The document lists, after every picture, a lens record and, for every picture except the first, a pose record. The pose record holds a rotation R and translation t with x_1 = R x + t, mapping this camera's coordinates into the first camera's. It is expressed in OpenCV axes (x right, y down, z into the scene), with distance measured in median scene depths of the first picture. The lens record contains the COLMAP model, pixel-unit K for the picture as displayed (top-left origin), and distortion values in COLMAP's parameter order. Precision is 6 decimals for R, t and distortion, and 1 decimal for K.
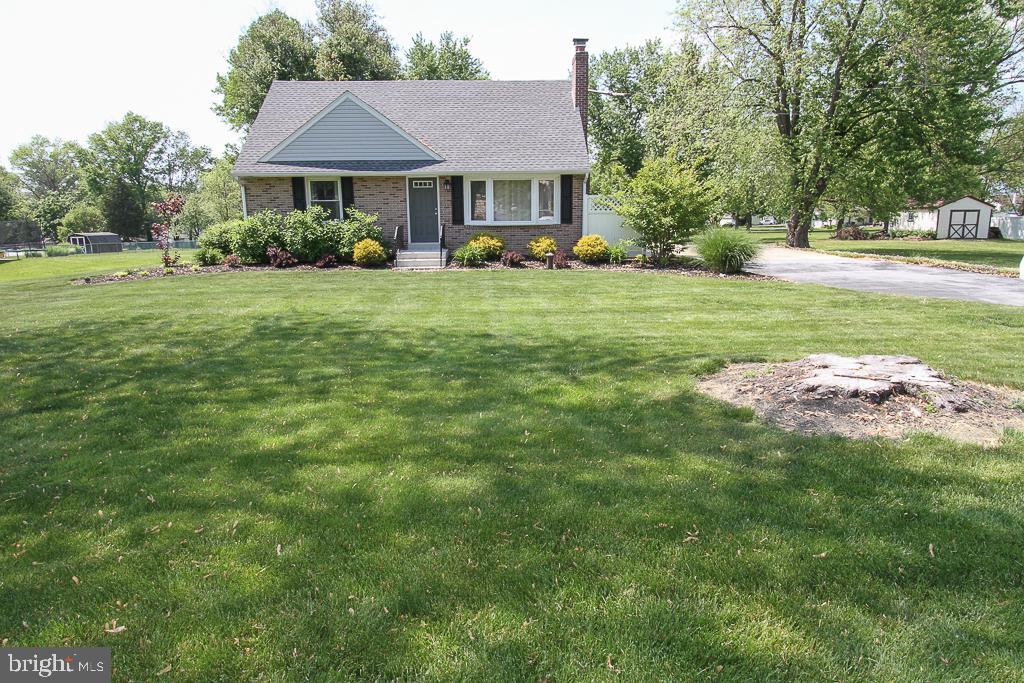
lens RADIAL K [[686.7, 0, 511.7], [0, 686.7, 341.2], [0, 0, 1]] dist [-0.026245, -0.000749]
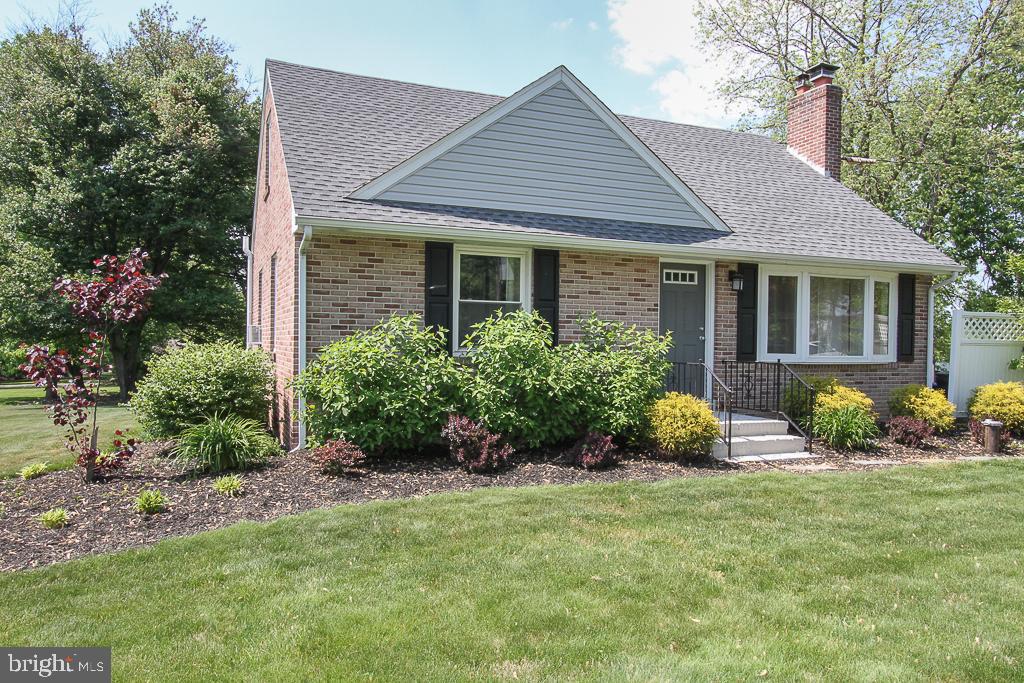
lens RADIAL K [[748.6, 0, 517.7], [0, 748.6, 339.4], [0, 0, 1]] dist [-0.007410, 0.001662]
pose [[0.930858, 0.022197, 0.364707, -0.435529], [0.051215, 0.980372, -0.190386, -0.094822], [-0.361775, 0.195901, 0.911450, 0.586814]]
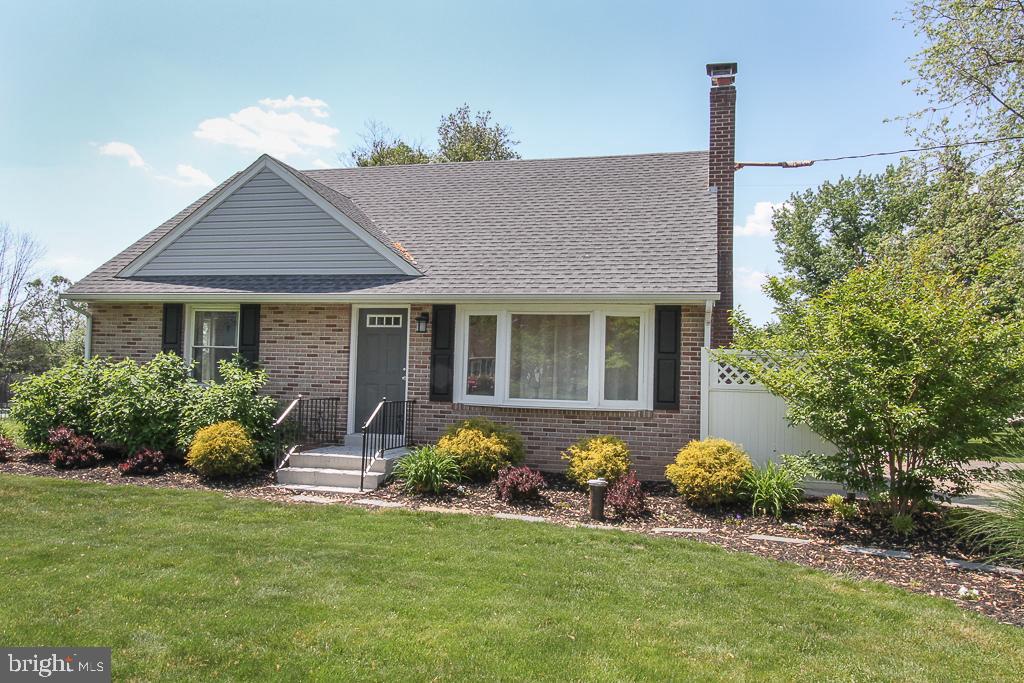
lens RADIAL K [[767.5, 0, 506.0], [0, 767.5, 345.7], [0, 0, 1]] dist [-0.009564, 0.006029]
pose [[0.958839, 0.024192, -0.282918, 0.124354], [-0.092733, 0.968411, -0.231475, -0.088304], [0.268381, 0.248183, 0.930794, 0.504750]]
